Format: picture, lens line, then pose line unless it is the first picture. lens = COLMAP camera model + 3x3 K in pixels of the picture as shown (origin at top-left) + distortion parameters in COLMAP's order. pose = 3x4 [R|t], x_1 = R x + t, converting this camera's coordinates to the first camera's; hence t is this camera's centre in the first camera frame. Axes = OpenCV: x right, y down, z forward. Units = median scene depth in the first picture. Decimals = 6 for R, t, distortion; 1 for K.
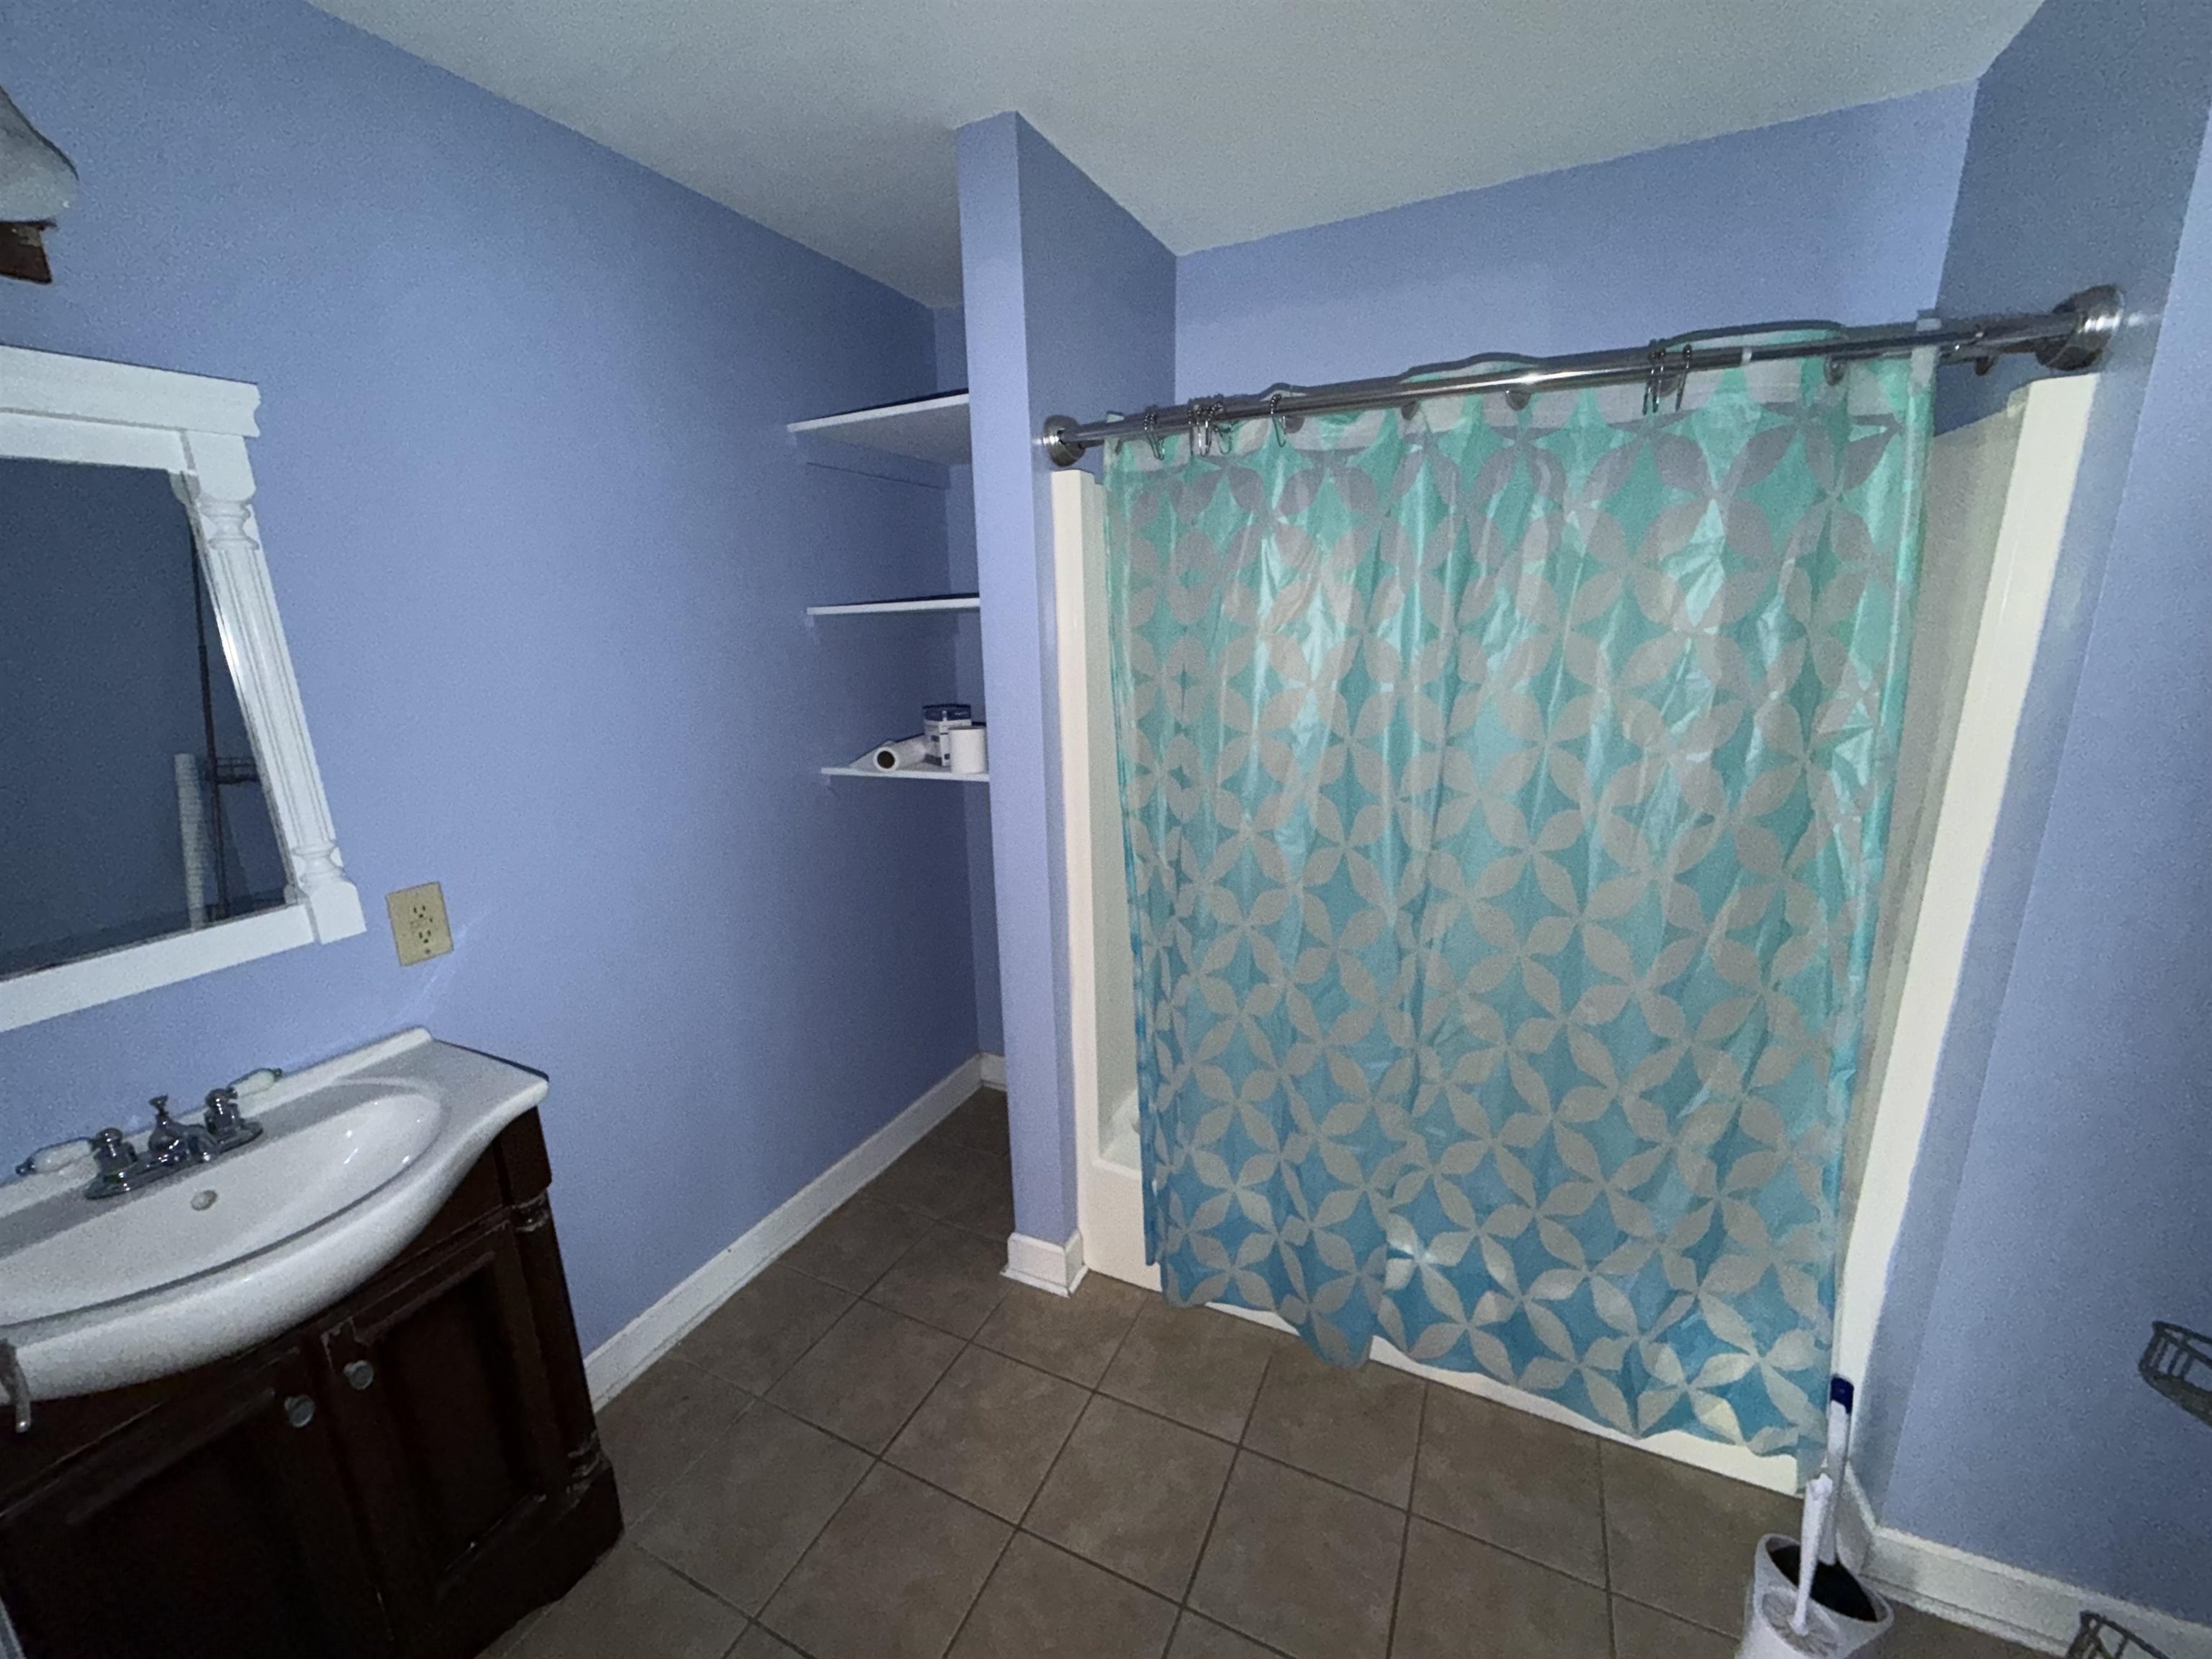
lens RADIAL K [[878.9, 0, 1095.7], [0, 878.9, 828.1], [0, 0, 1]] dist [0.001905, -0.000384]
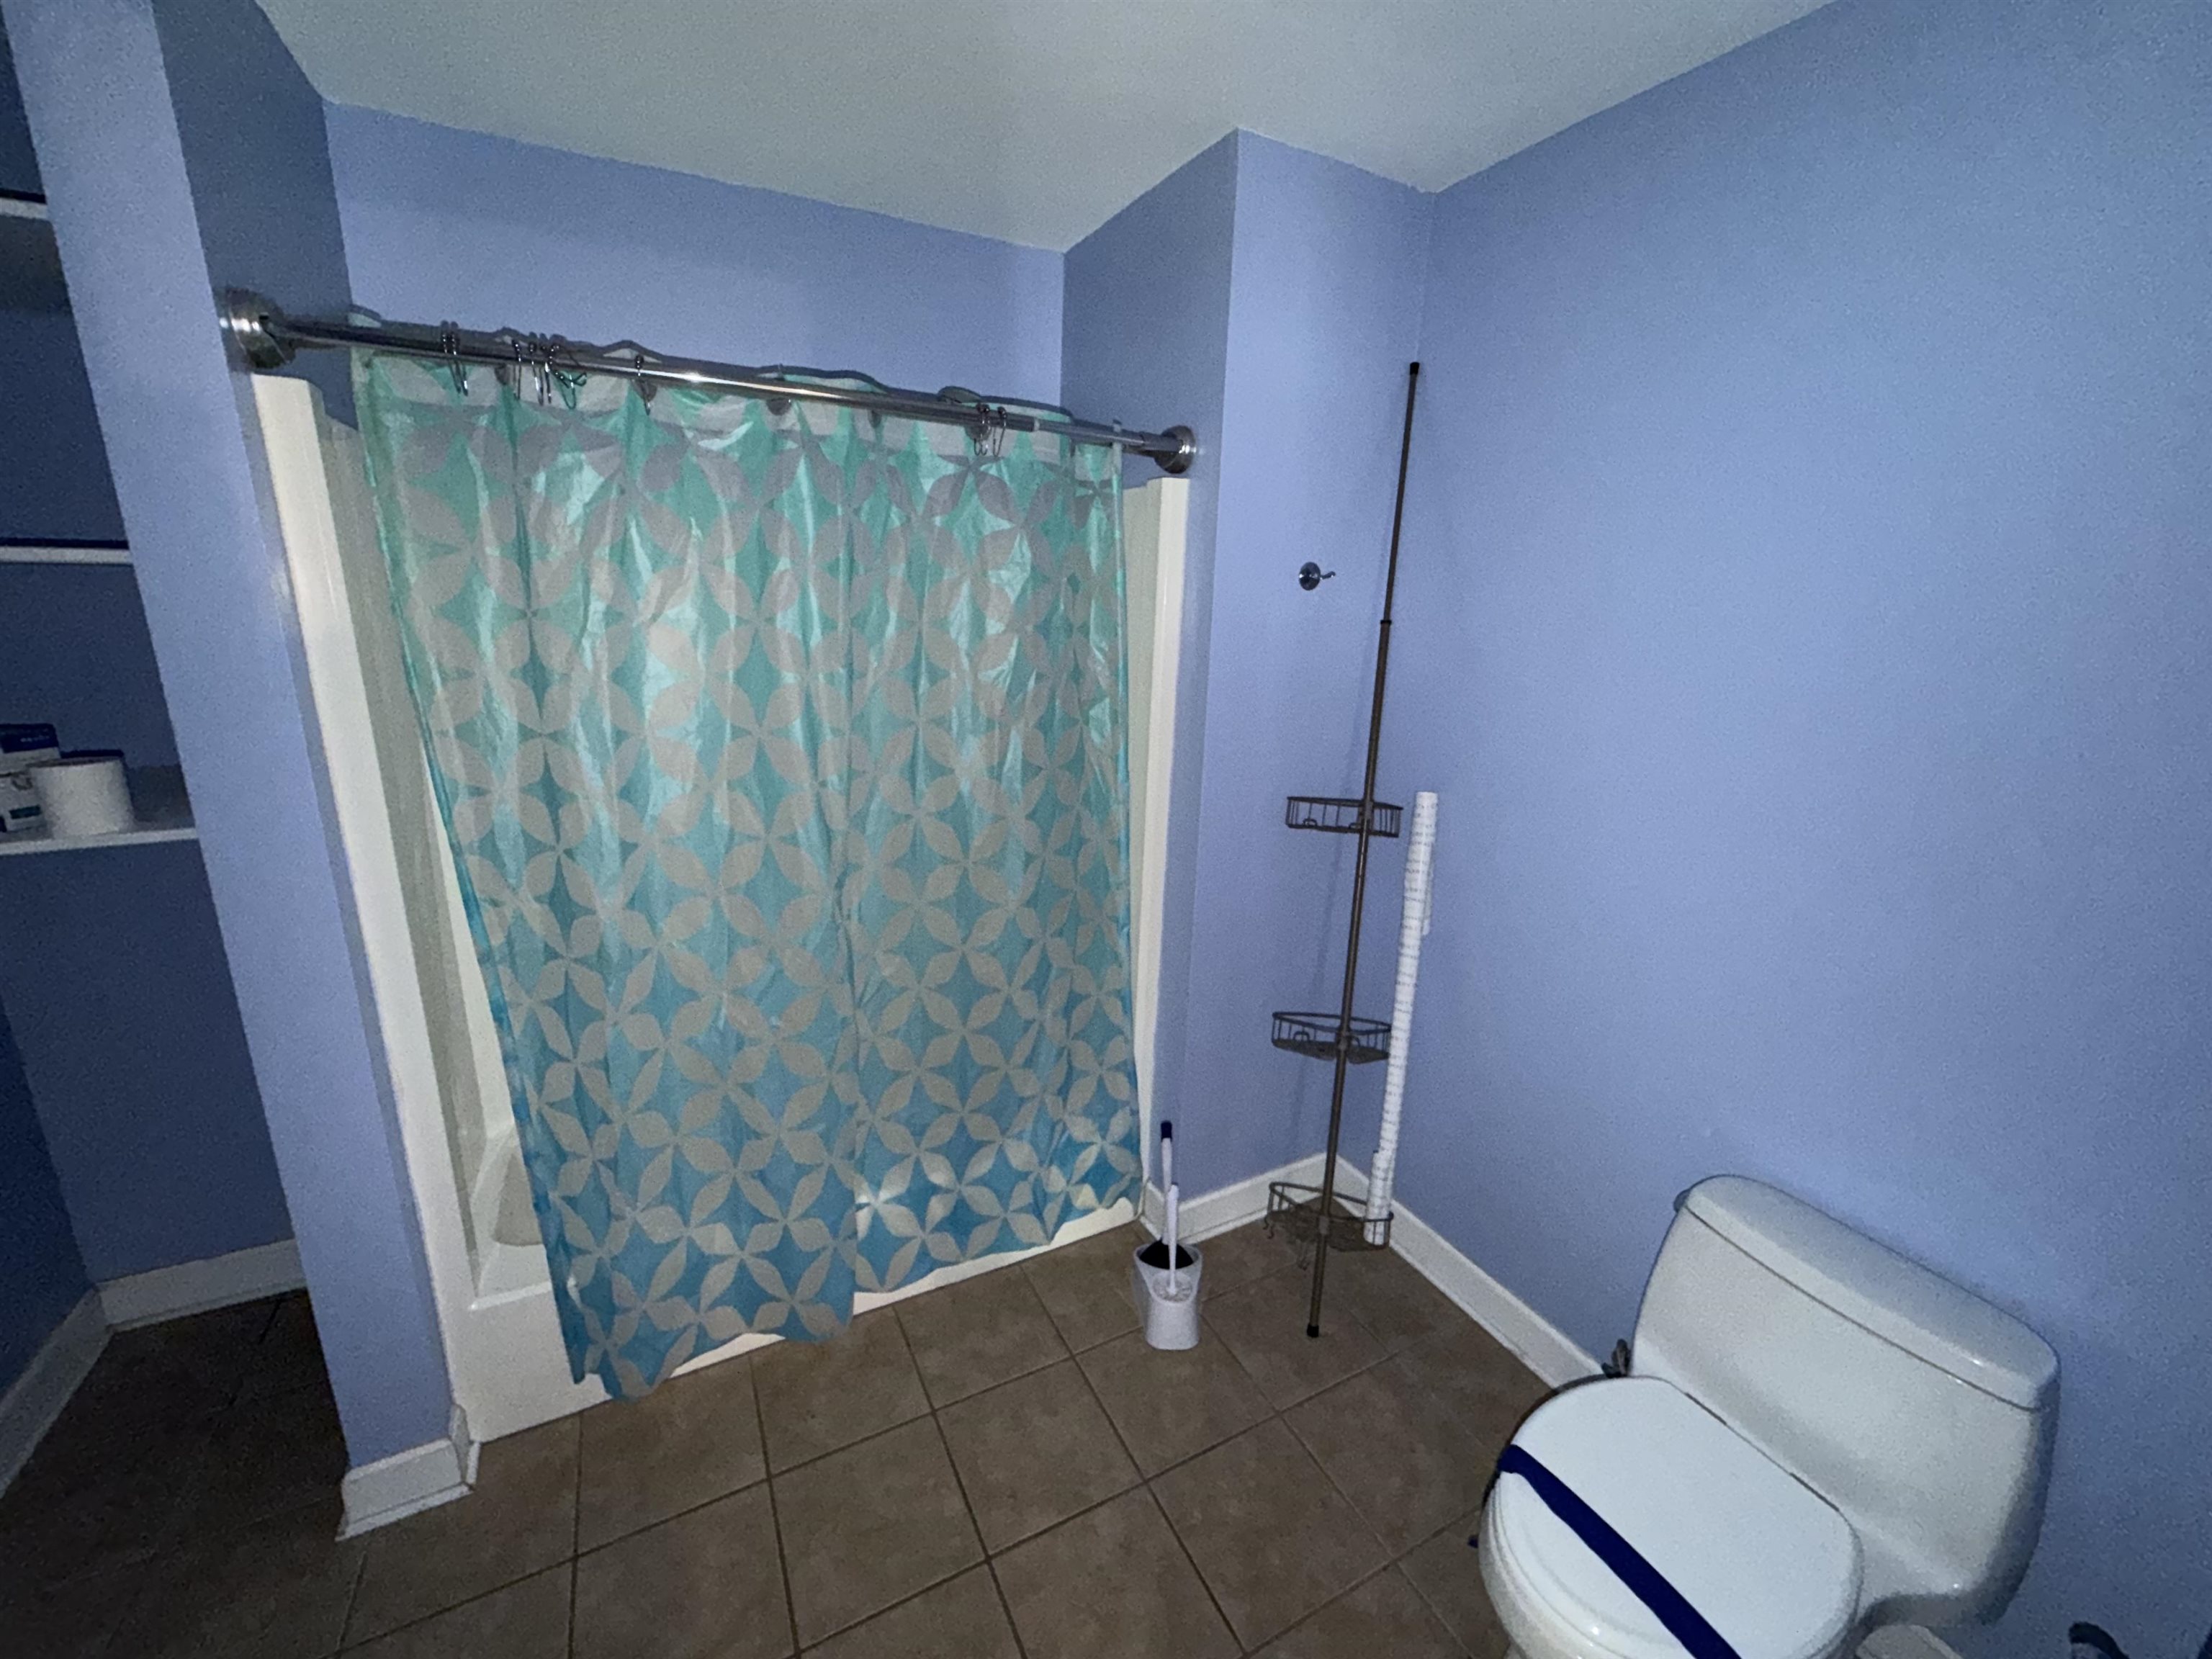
lens RADIAL K [[872.6, 0, 1059.3], [0, 872.6, 831.5], [0, 0, 1]] dist [-0.001305, 0.007586]
pose [[0.617960, -0.161751, 0.769391, -0.268580], [0.149384, 0.984937, 0.087084, -0.024063], [-0.771888, 0.061120, 0.632814, 0.119264]]
